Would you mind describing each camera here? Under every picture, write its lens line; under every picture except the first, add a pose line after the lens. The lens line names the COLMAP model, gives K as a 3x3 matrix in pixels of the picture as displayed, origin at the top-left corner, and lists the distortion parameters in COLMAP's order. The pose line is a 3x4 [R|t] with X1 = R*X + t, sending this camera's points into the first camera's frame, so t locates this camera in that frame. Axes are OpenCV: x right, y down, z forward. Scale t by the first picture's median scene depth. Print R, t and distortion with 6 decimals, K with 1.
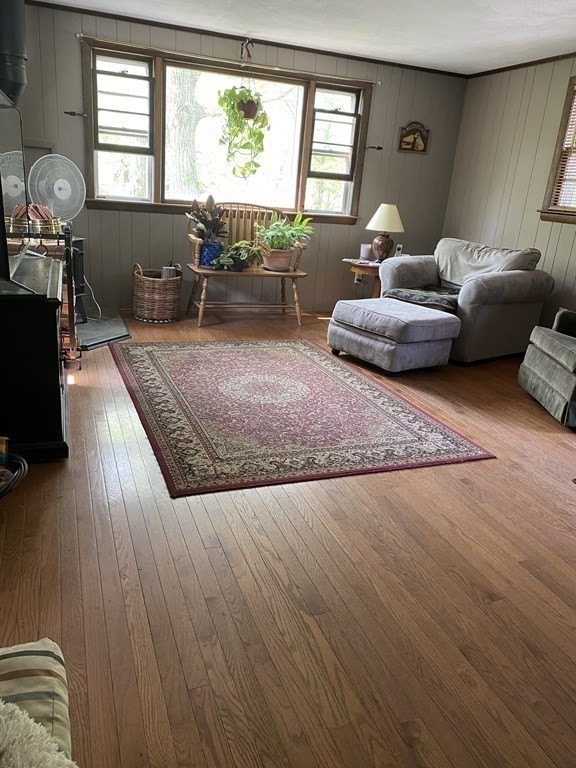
lens RADIAL K [[582.5, 0, 288.2], [0, 582.5, 385.8], [0, 0, 1]] dist [0.004797, -0.011993]
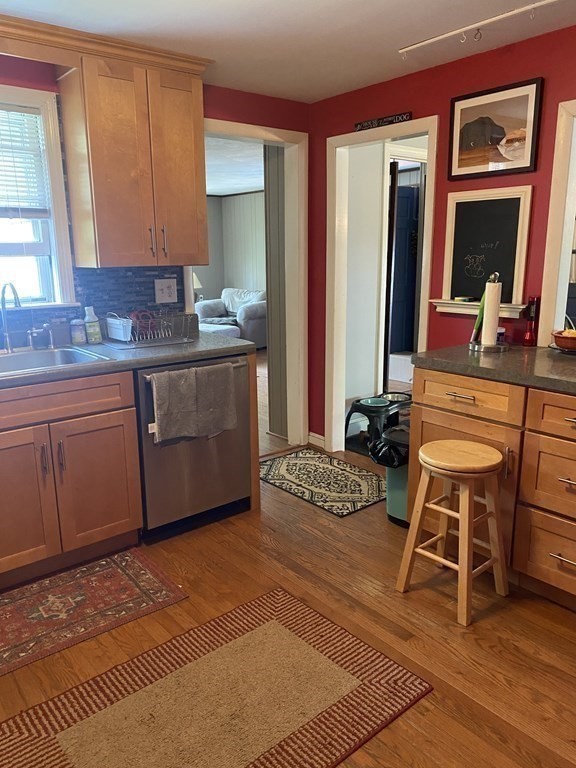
lens RADIAL K [[582.5, 0, 287.4], [0, 582.5, 384.6], [0, 0, 1]] dist [0.004797, -0.011993]
pose [[0.936398, -0.162537, 0.311031, -0.173508], [0.190255, 0.979854, -0.060739, 0.198759], [-0.294892, 0.116051, 0.948457, -0.792698]]
